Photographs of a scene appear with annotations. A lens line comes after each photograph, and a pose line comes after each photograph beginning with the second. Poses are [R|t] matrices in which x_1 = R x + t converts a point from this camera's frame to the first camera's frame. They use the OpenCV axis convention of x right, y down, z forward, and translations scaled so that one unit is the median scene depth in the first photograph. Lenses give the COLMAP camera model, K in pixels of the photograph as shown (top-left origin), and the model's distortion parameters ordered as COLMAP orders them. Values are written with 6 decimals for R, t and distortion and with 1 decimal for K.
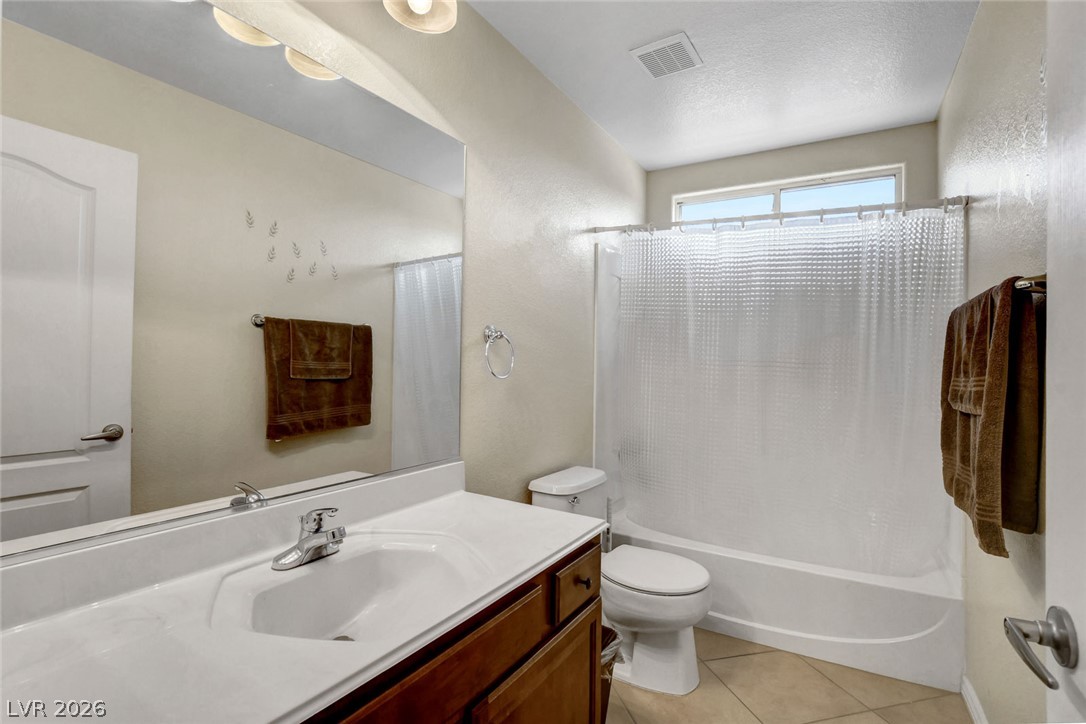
lens RADIAL K [[497.5, 0, 536.2], [0, 497.5, 361.7], [0, 0, 1]] dist [-0.030040, 0.001474]
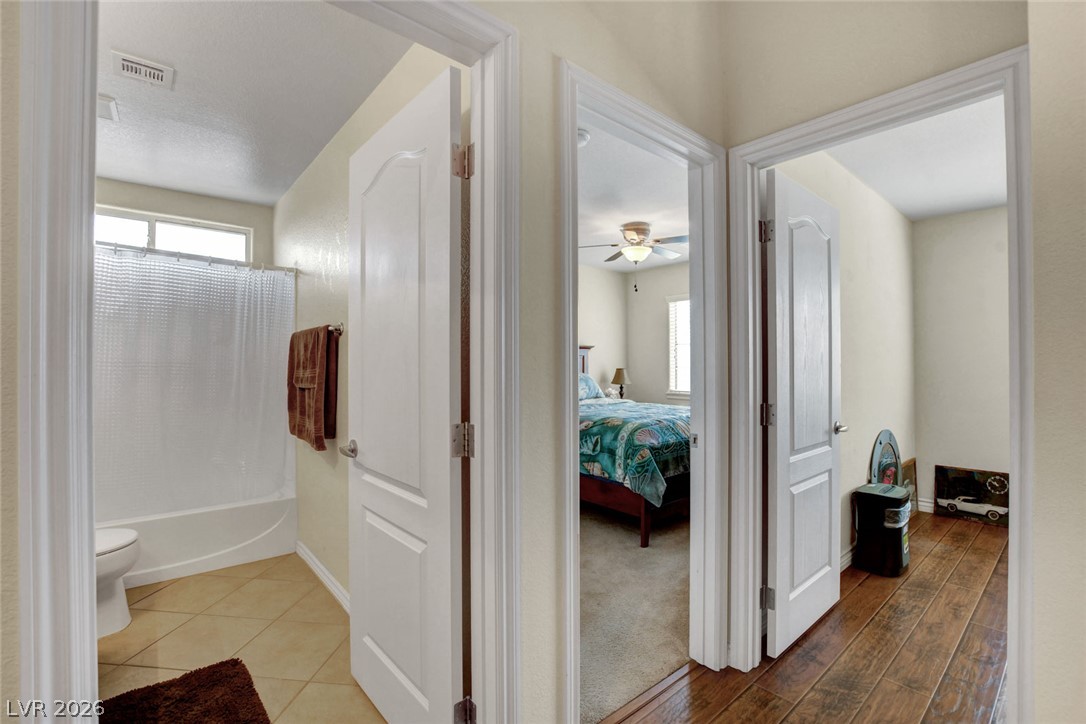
lens RADIAL K [[497.5, 0, 536.2], [0, 497.5, 361.7], [0, 0, 1]] dist [-0.030040, 0.001474]
pose [[0.303711, -0.006839, 0.952740, -0.651081], [0.003297, 0.999976, 0.006127, -0.009207], [-0.952759, 0.001281, 0.303726, -0.444763]]
